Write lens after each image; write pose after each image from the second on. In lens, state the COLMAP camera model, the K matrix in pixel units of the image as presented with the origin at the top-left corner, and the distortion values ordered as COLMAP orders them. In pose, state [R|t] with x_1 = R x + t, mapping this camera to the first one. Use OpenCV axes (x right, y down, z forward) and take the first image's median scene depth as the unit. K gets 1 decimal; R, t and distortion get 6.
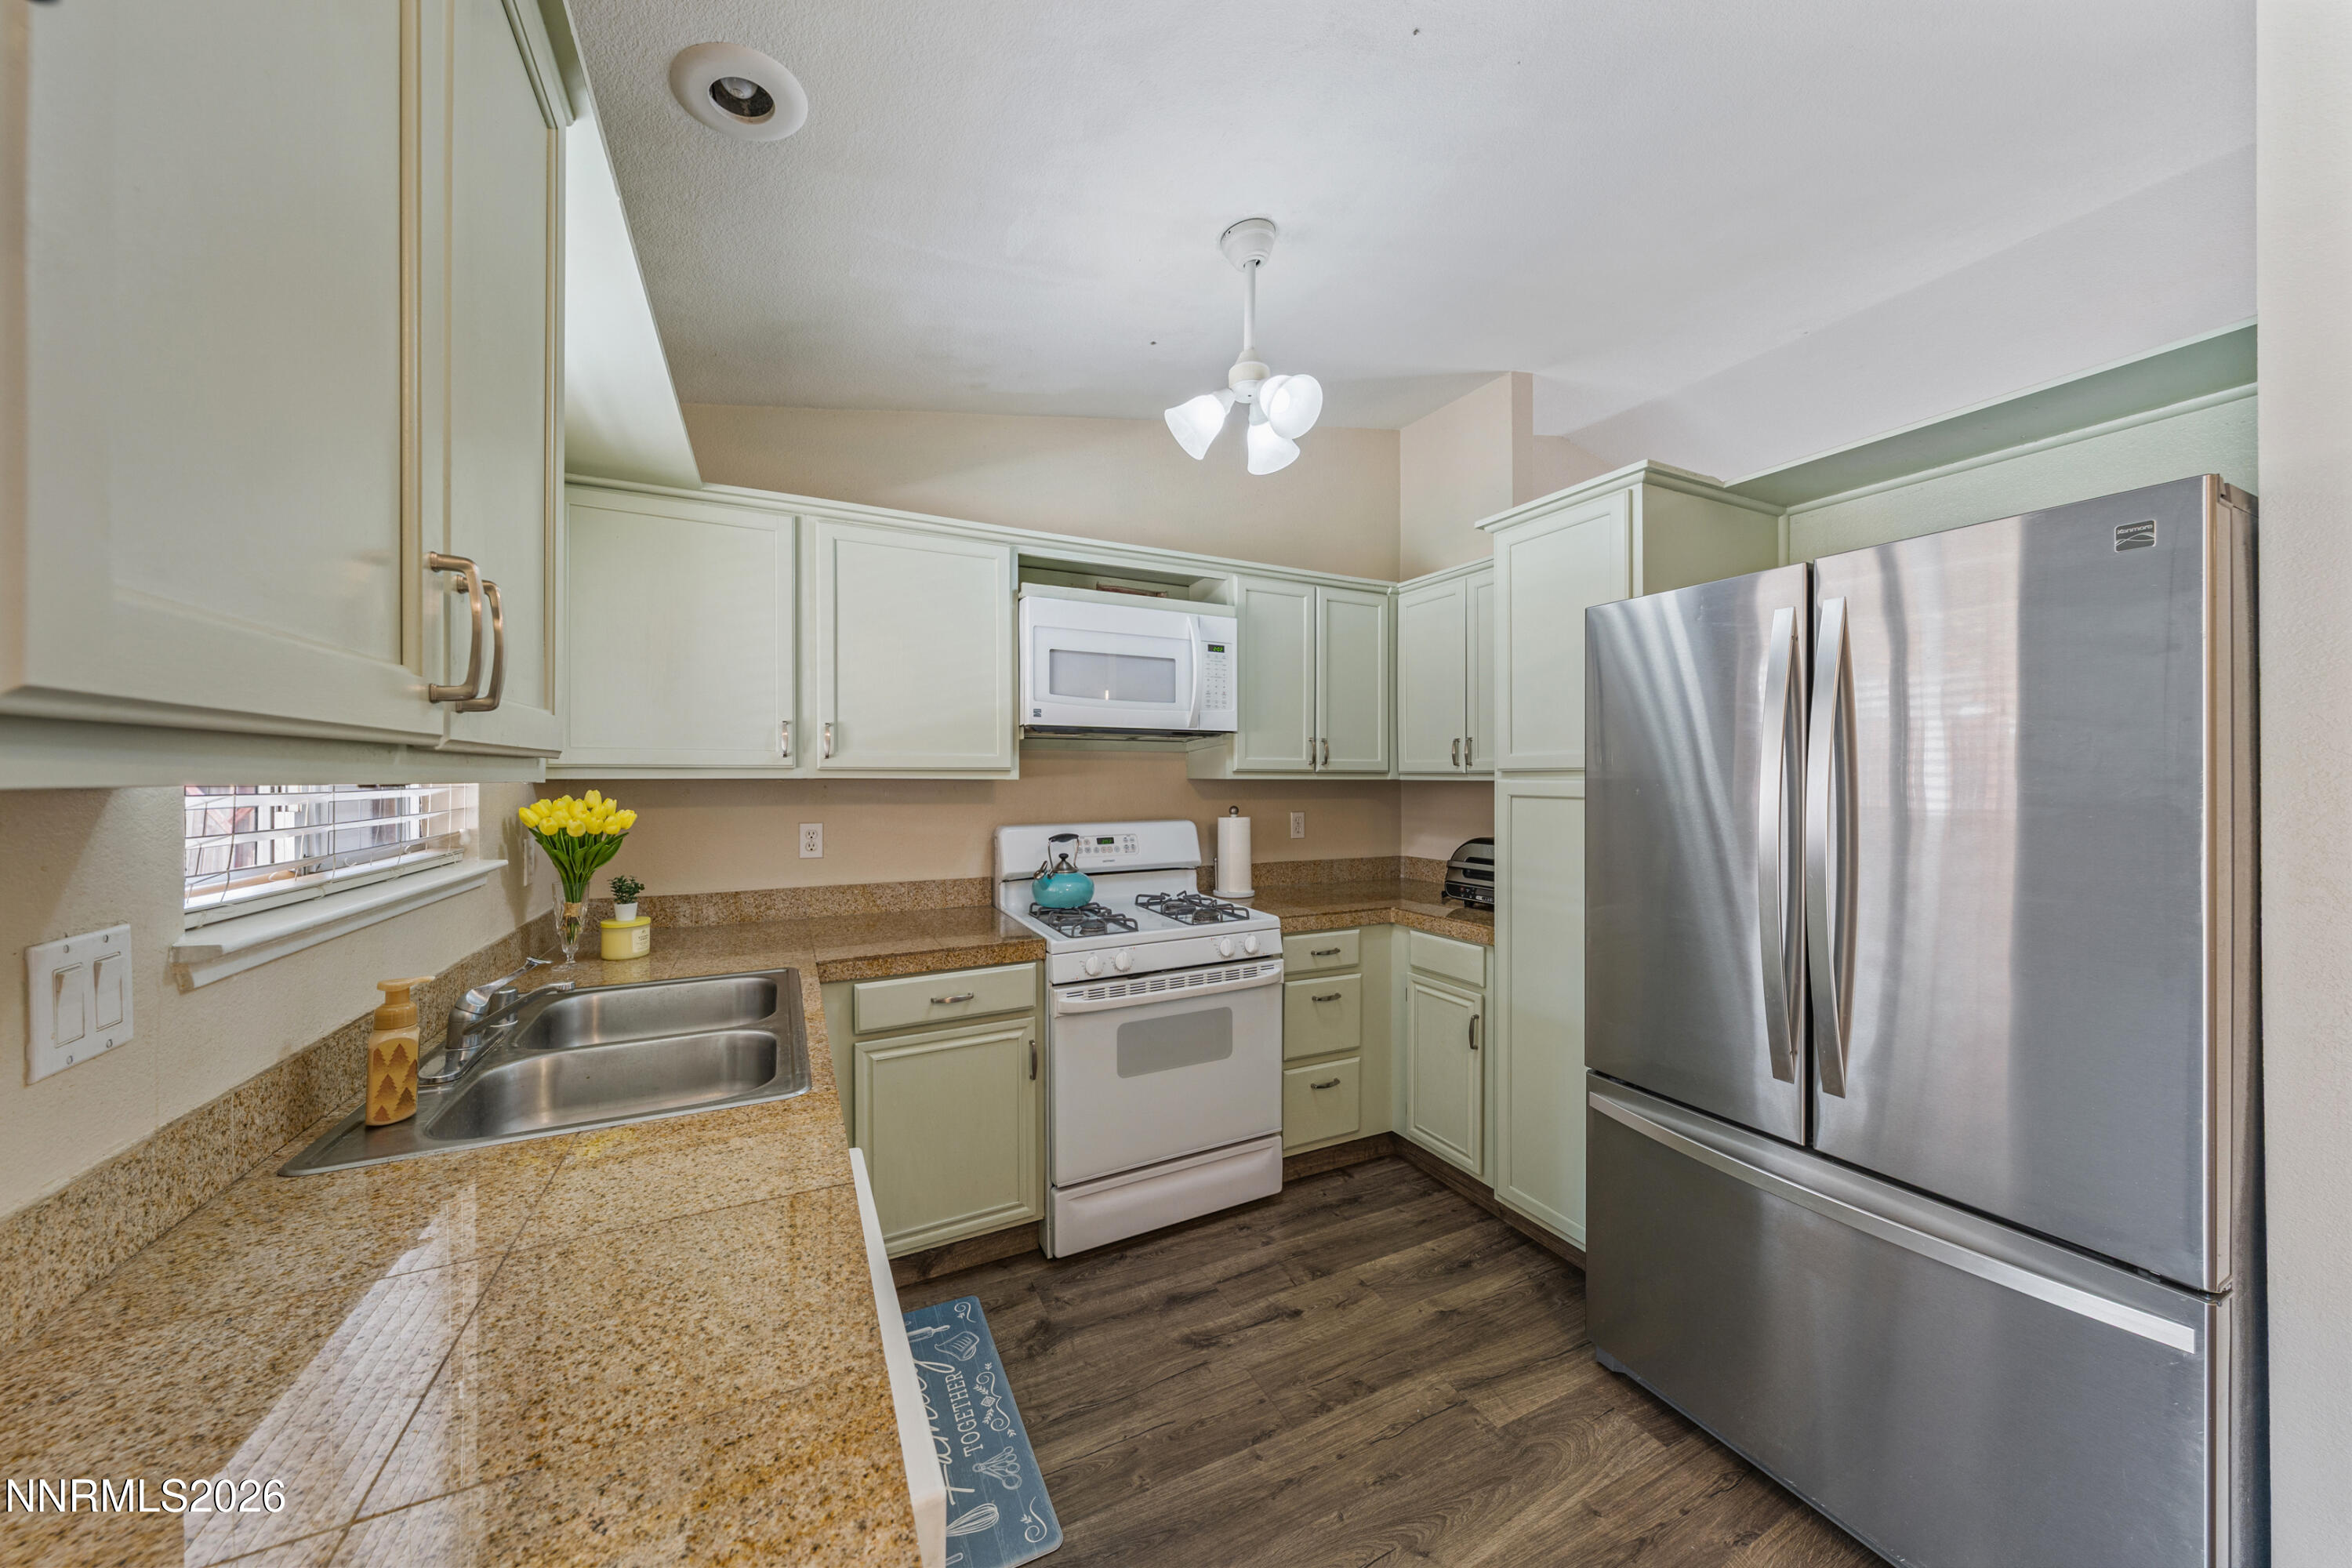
lens RADIAL K [[796.3, 0, 1179.2], [0, 796.3, 779.3], [0, 0, 1]] dist [-0.000773, -0.000071]
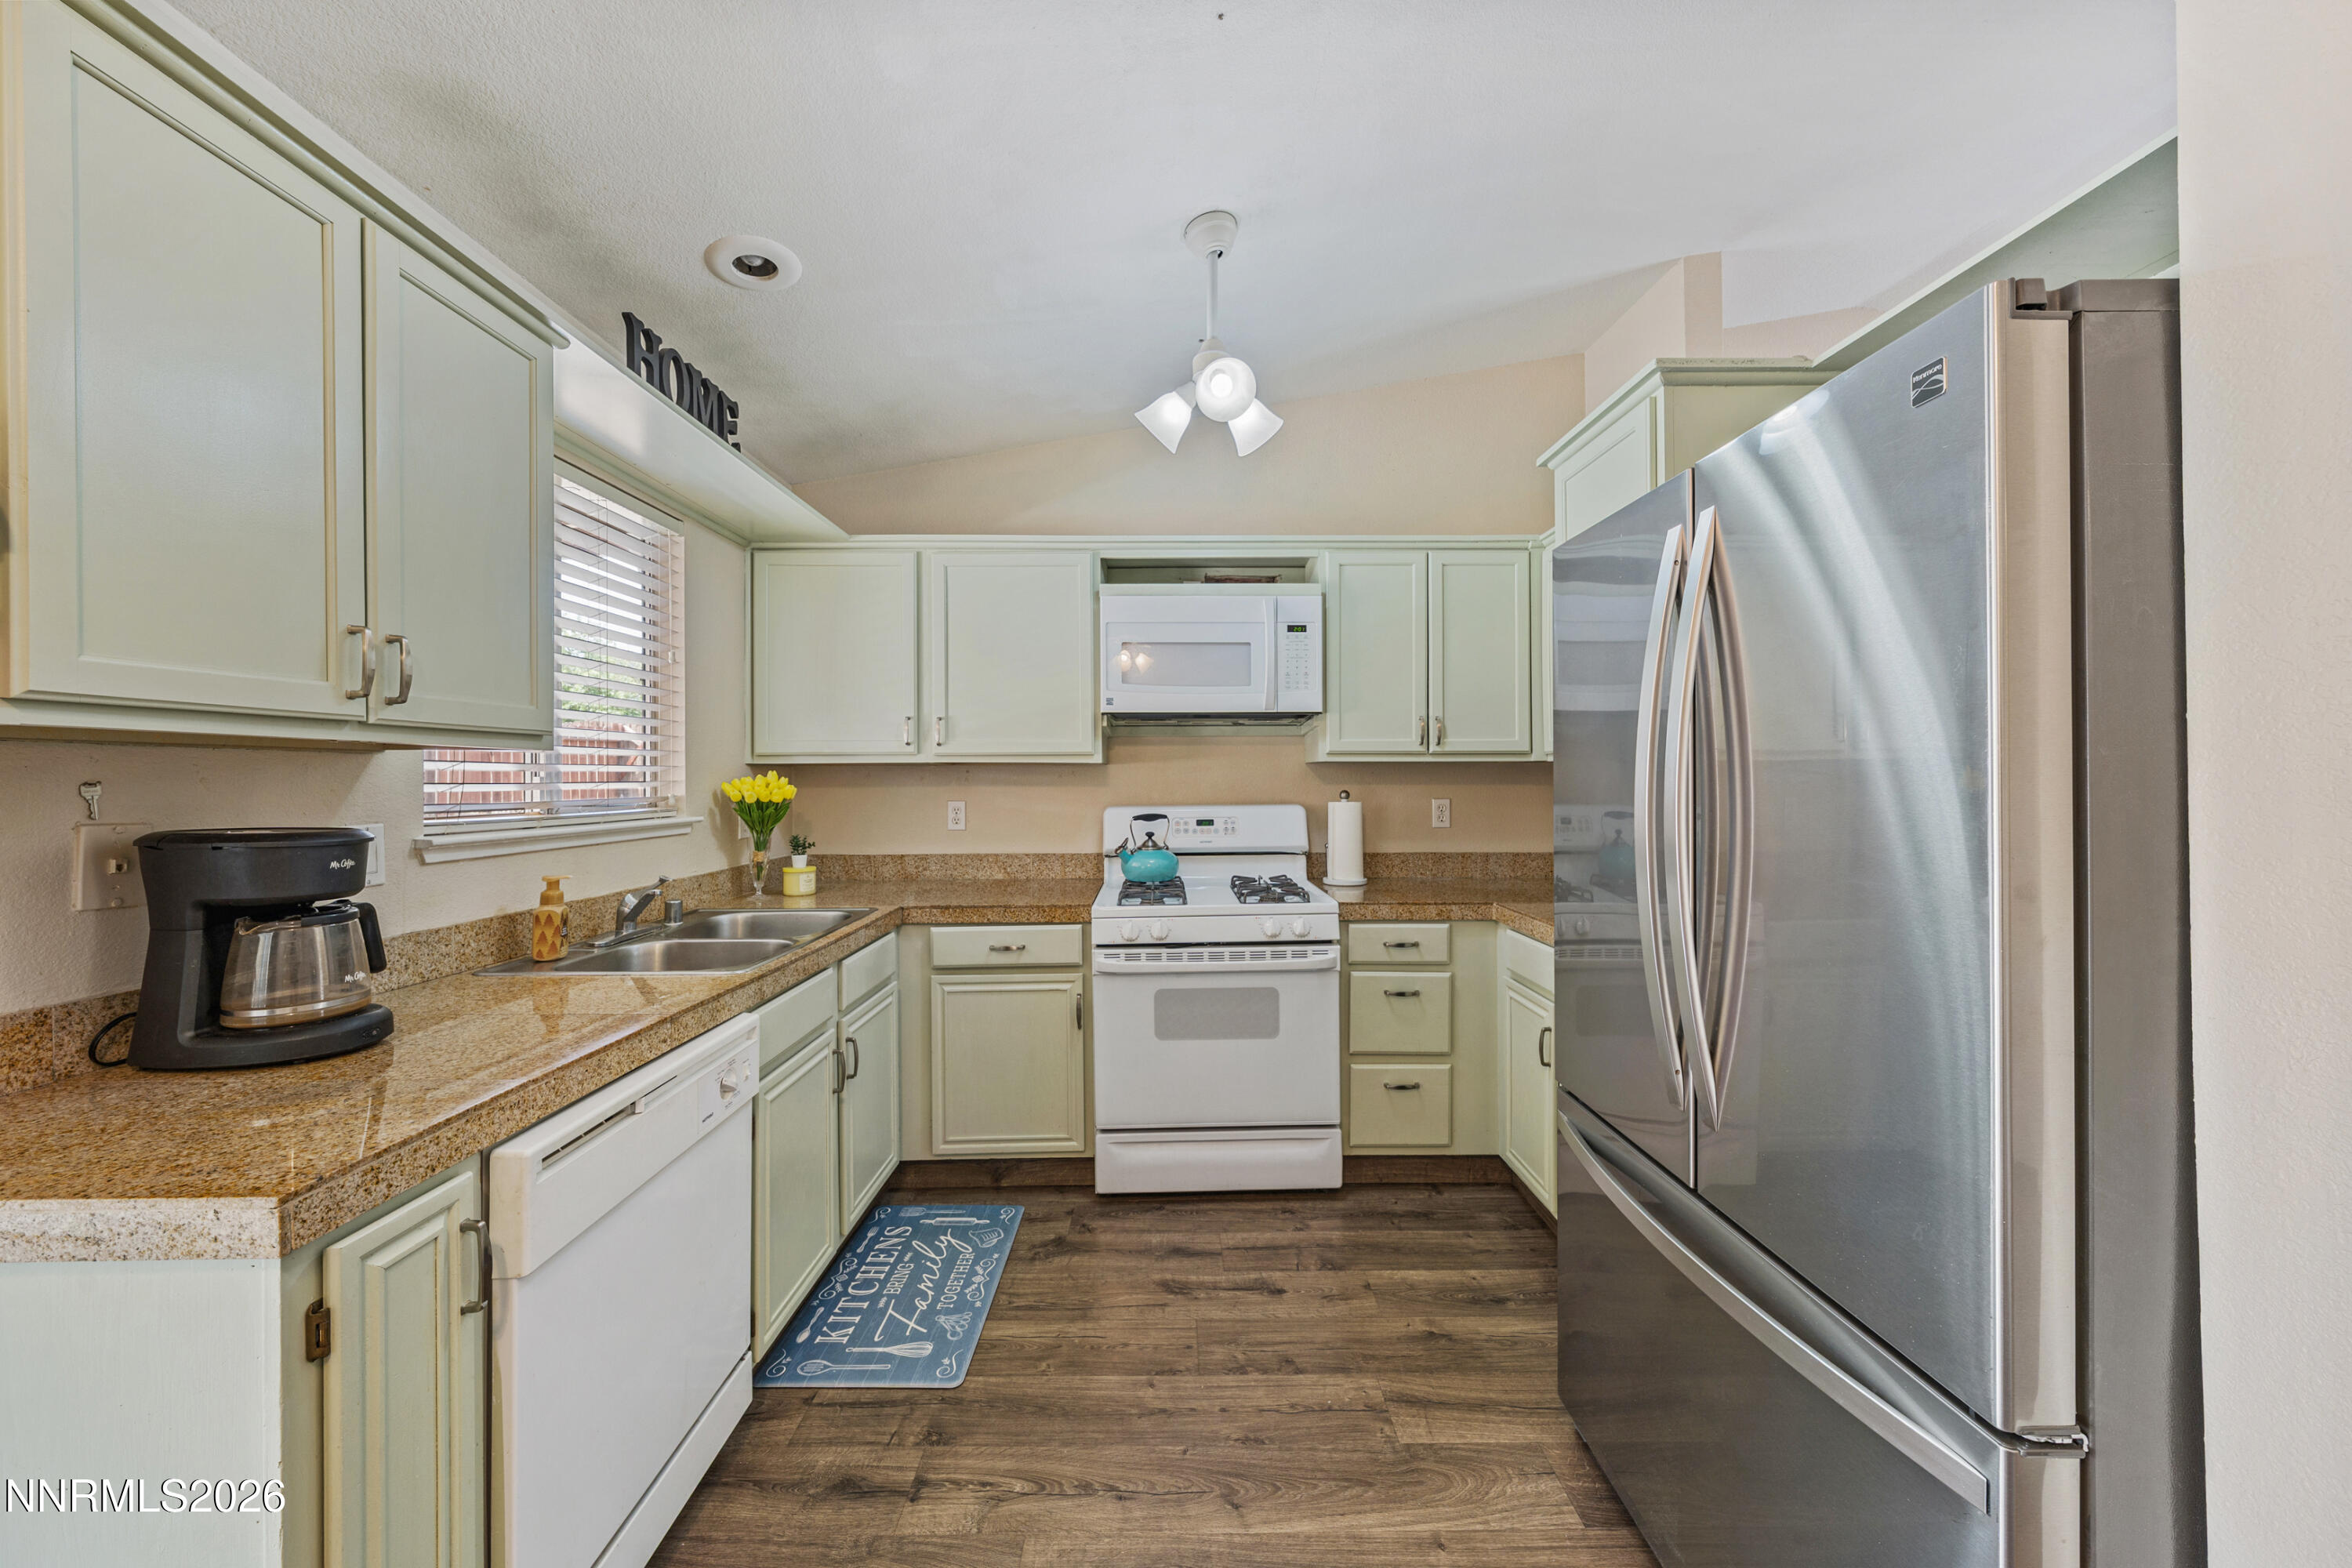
lens RADIAL K [[839.3, 0, 1177.6], [0, 839.3, 780.6], [0, 0, 1]] dist [0.001194, -0.000123]
pose [[0.898931, -0.003230, -0.438079, 0.456828], [0.003549, 0.999994, -0.000091, 0.028904], [0.438077, -0.001473, 0.898936, 0.001398]]
